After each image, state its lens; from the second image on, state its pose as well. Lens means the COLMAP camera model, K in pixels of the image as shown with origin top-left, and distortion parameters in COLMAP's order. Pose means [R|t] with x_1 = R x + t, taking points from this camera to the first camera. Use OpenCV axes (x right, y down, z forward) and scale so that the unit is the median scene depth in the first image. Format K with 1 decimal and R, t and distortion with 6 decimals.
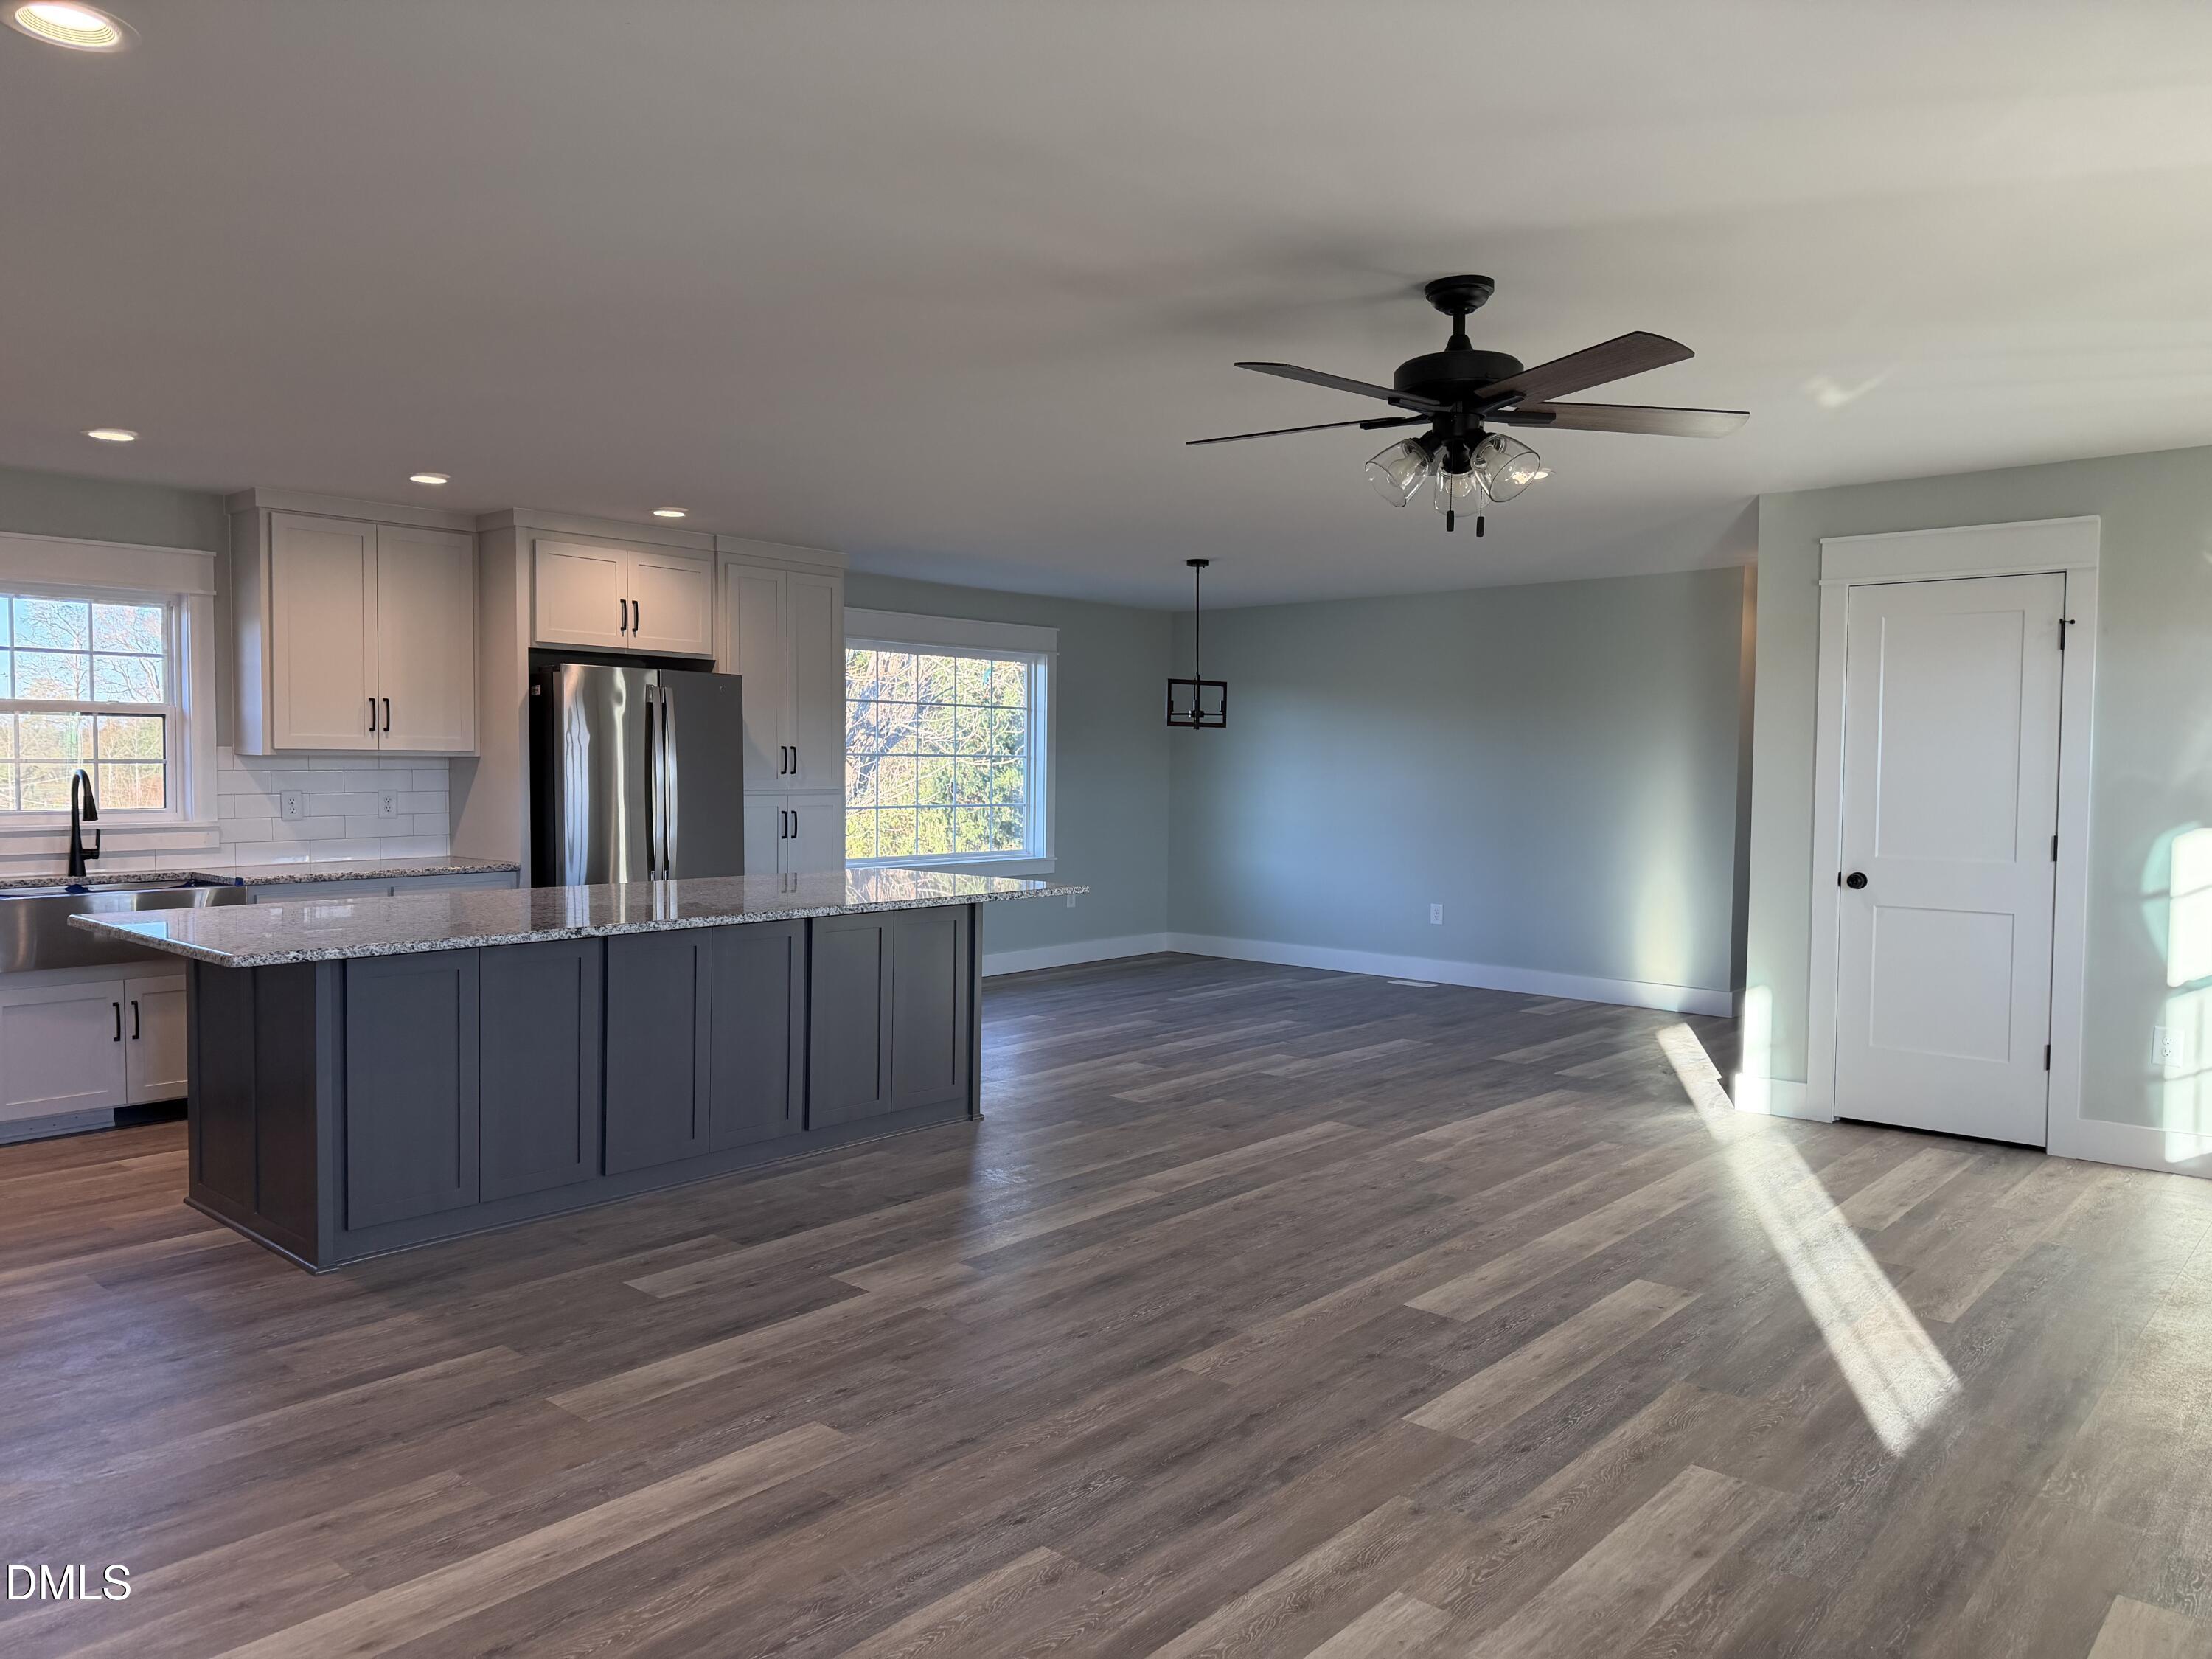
lens RADIAL K [[1570.7, 0, 1120.5], [0, 1570.7, 846.6], [0, 0, 1]] dist [0.088024, -0.102354]
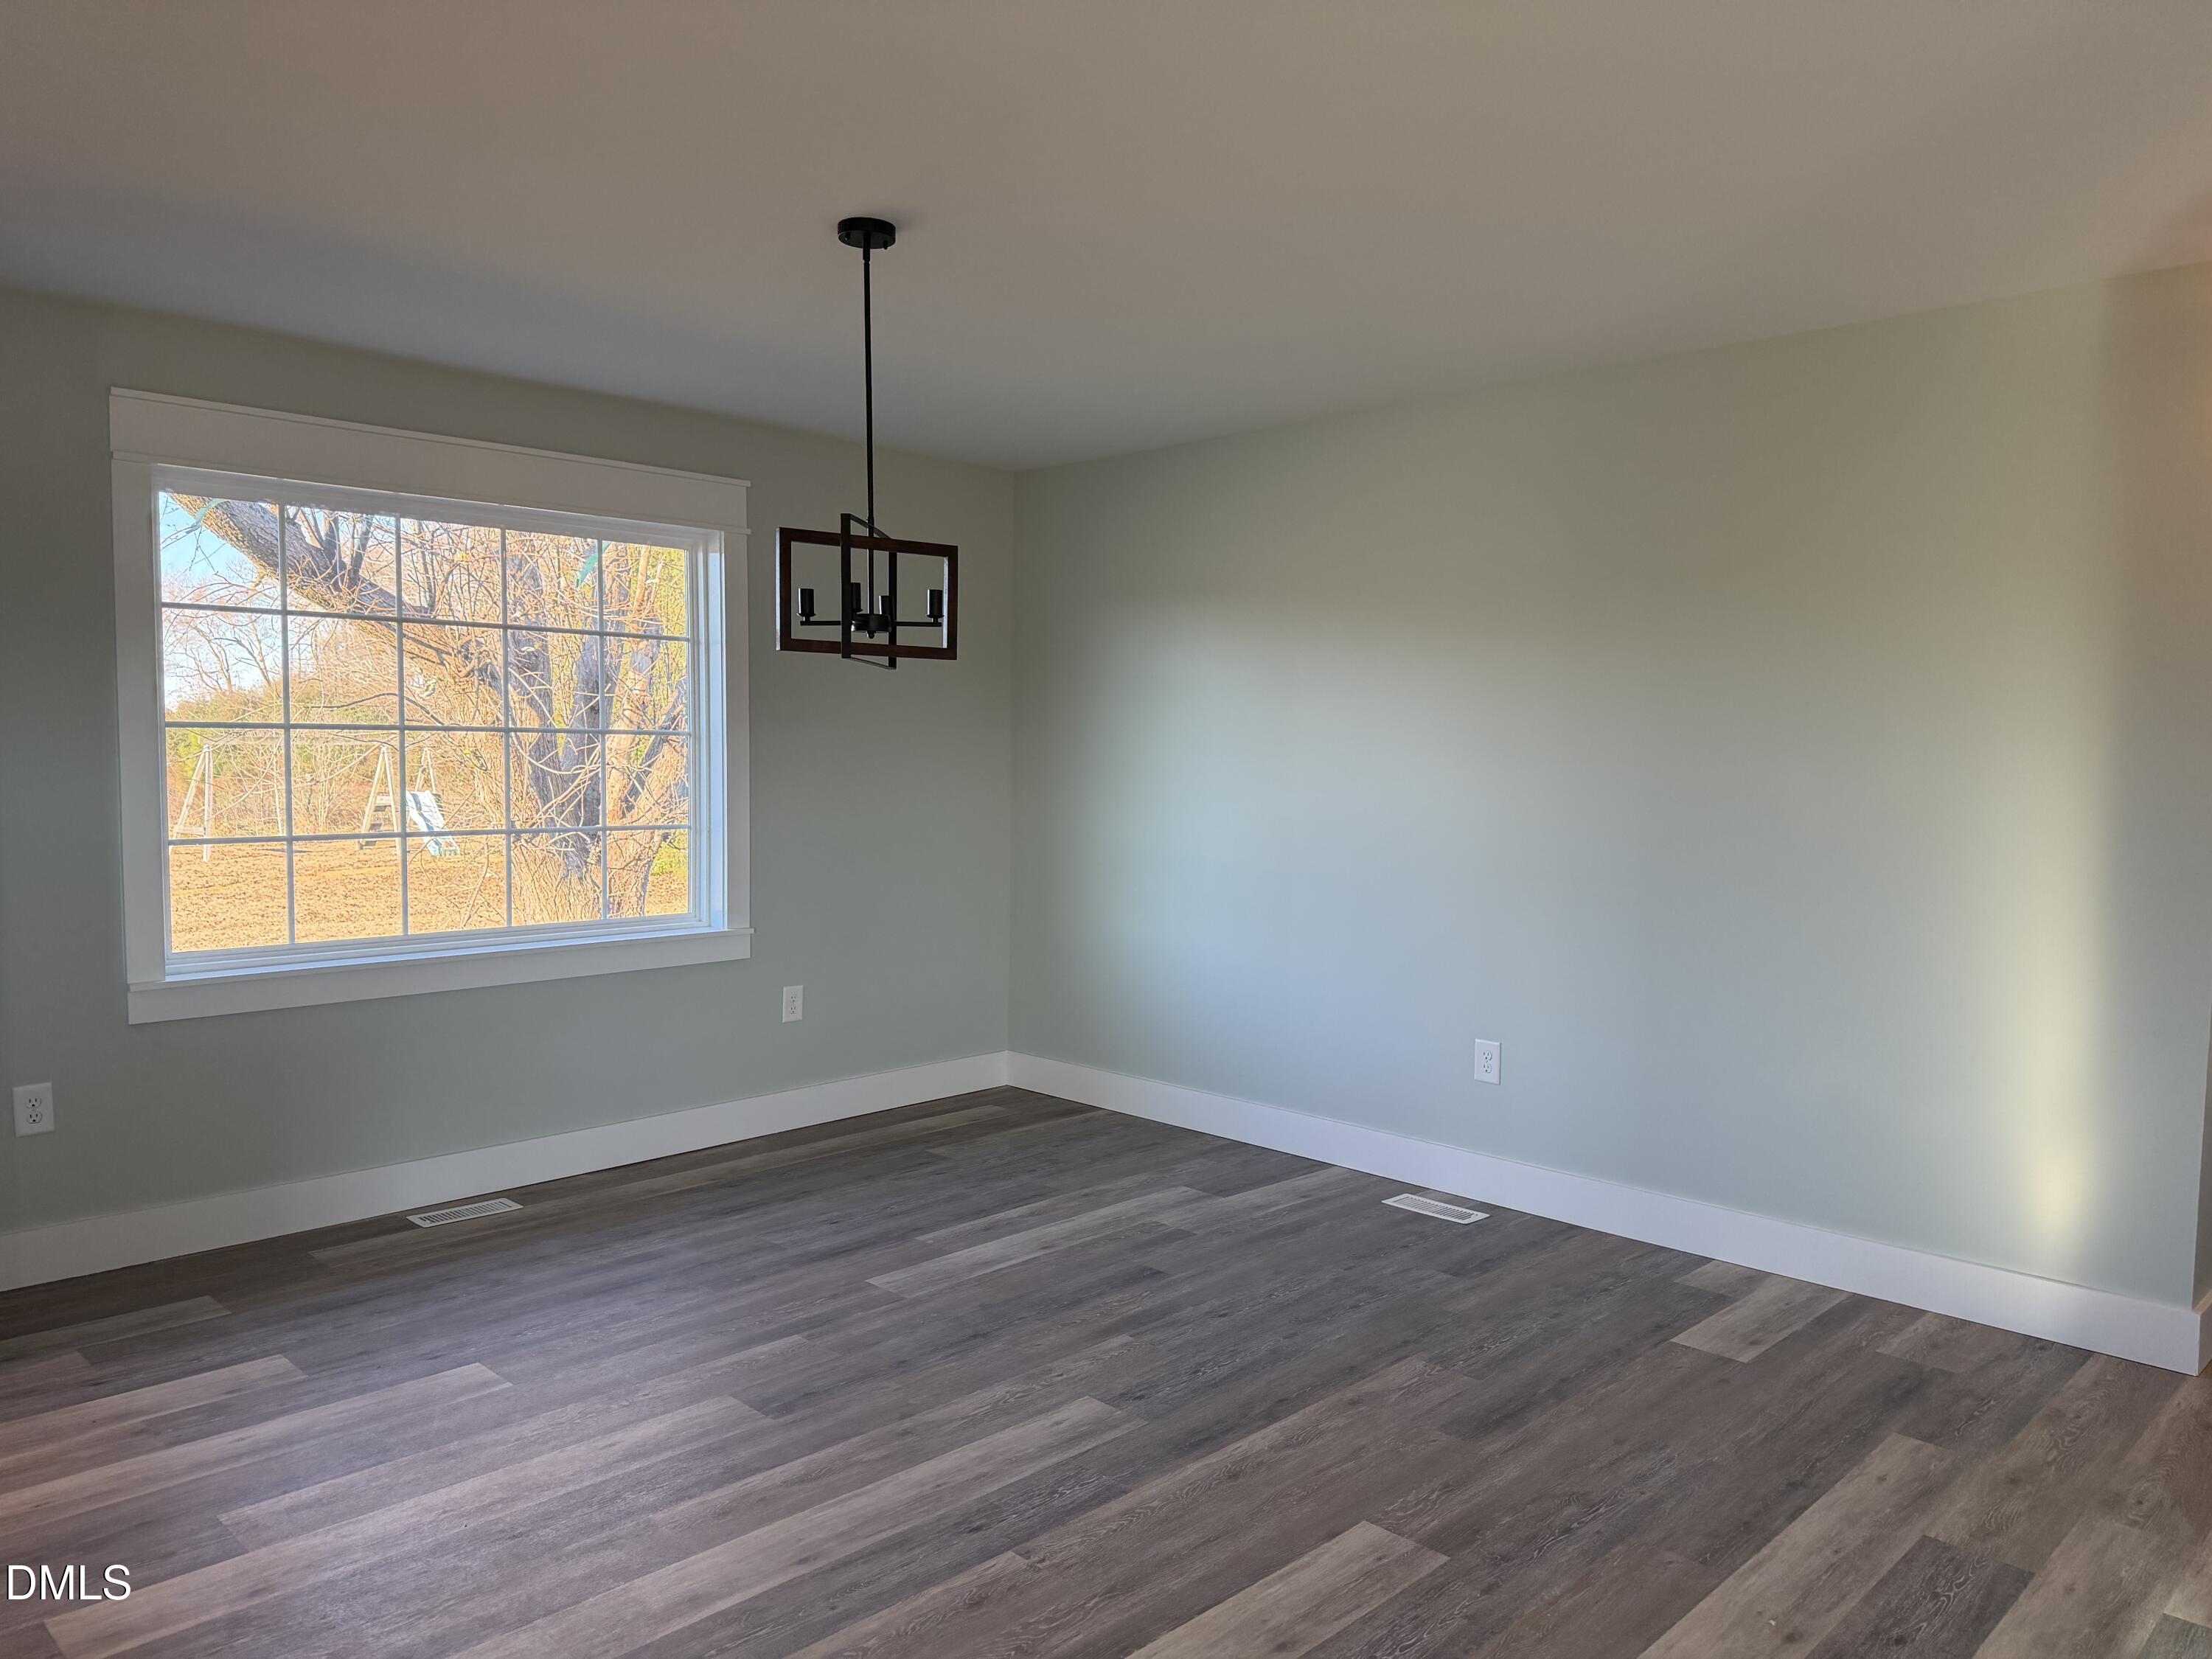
lens RADIAL K [[1570.7, 0, 1116.4], [0, 1570.7, 837.0], [0, 0, 1]] dist [0.088024, -0.102354]
pose [[0.999208, 0.004528, -0.039537, 0.013960], [-0.004237, 0.999963, 0.007452, -0.003793], [0.039569, -0.007279, 0.999190, 0.067587]]
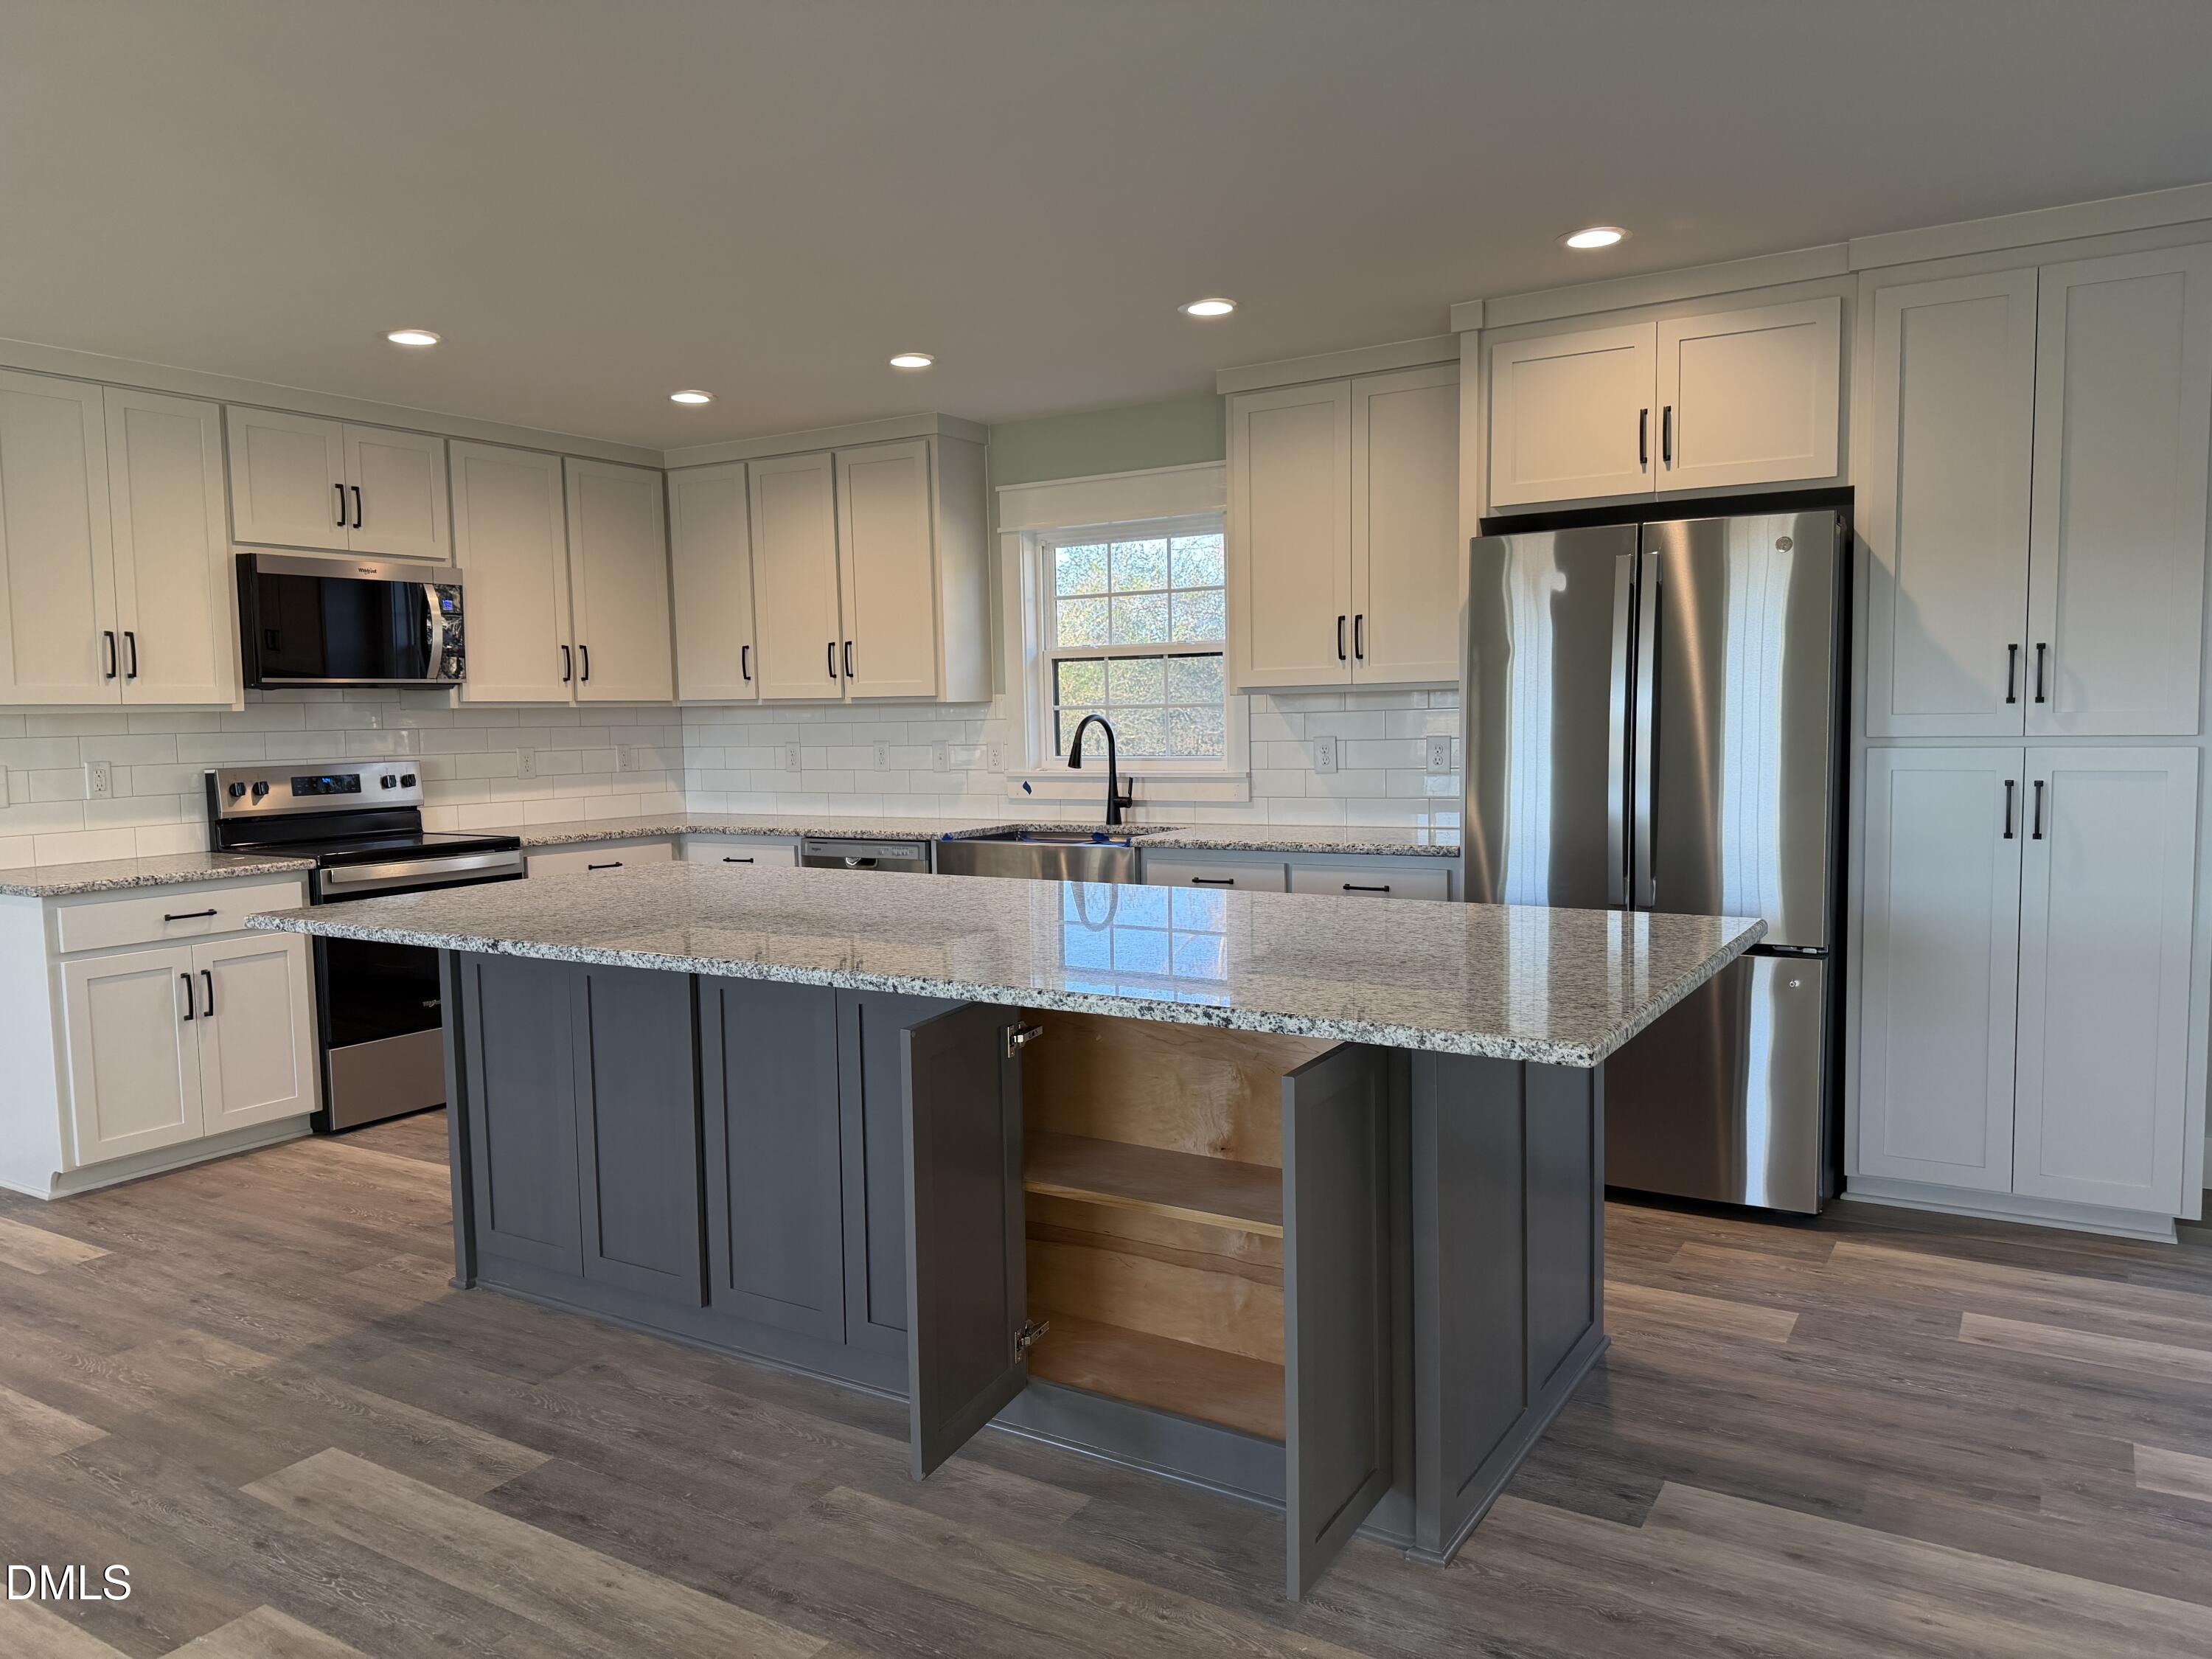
lens RADIAL K [[1570.7, 0, 1090.2], [0, 1570.7, 821.9], [0, 0, 1]] dist [0.088024, -0.102354]
pose [[0.143210, 0.061108, -0.987804, 0.458833], [-0.033016, 0.997831, 0.056941, -0.058588], [0.989141, 0.024458, 0.144917, 1.346123]]
